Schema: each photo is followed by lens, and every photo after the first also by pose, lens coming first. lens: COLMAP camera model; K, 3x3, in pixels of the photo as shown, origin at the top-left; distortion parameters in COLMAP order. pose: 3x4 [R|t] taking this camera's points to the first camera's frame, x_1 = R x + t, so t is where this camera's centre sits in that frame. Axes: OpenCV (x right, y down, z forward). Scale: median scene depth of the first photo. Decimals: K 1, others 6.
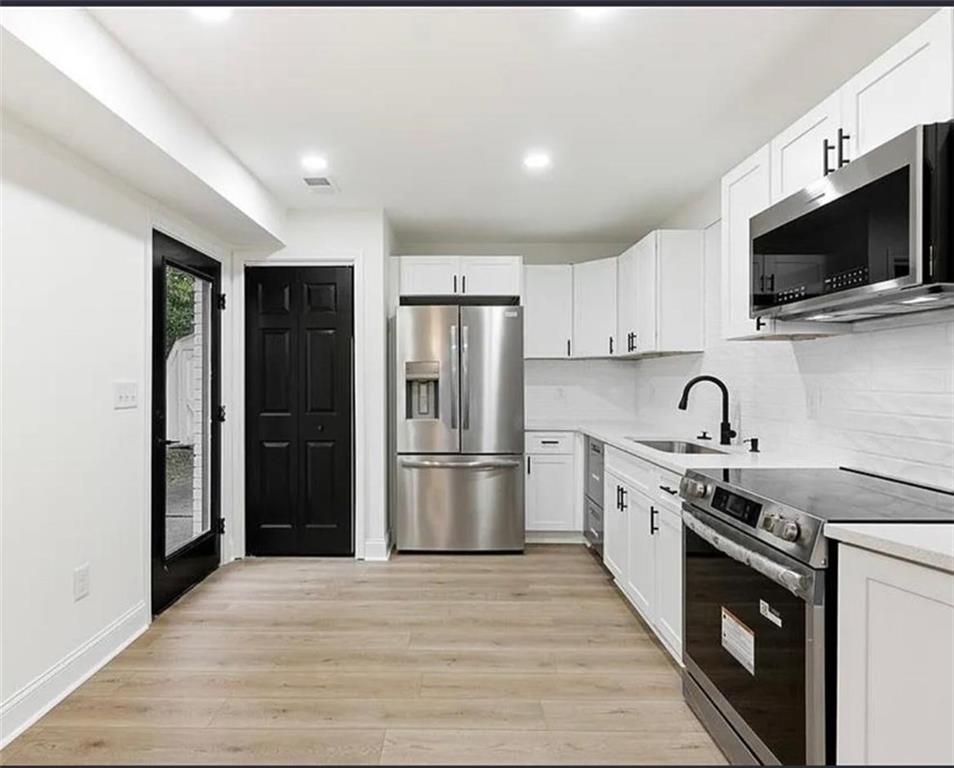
lens RADIAL K [[531.9, 0, 476.5], [0, 531.9, 388.3], [0, 0, 1]] dist [-0.004081, 0.000725]
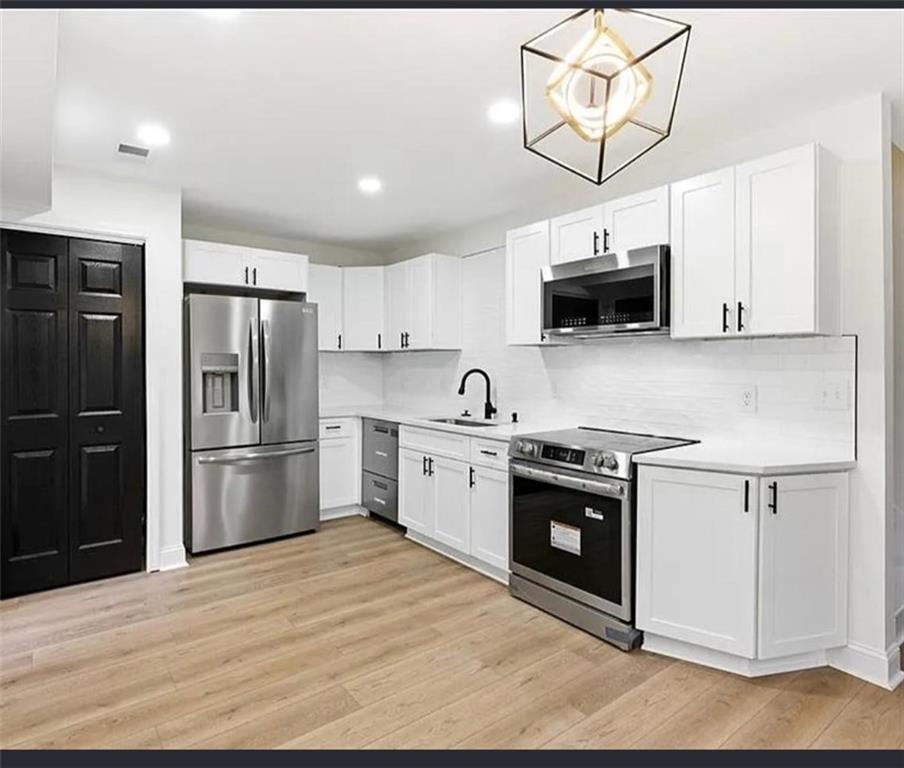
lens RADIAL K [[532.8, 0, 451.9], [0, 532.8, 374.8], [0, 0, 1]] dist [0.006682, 0.002311]
pose [[0.785760, -0.010059, 0.618450, -0.382928], [0.006593, 0.999947, 0.007887, -0.016522], [-0.618497, -0.002120, 0.785784, -0.025335]]
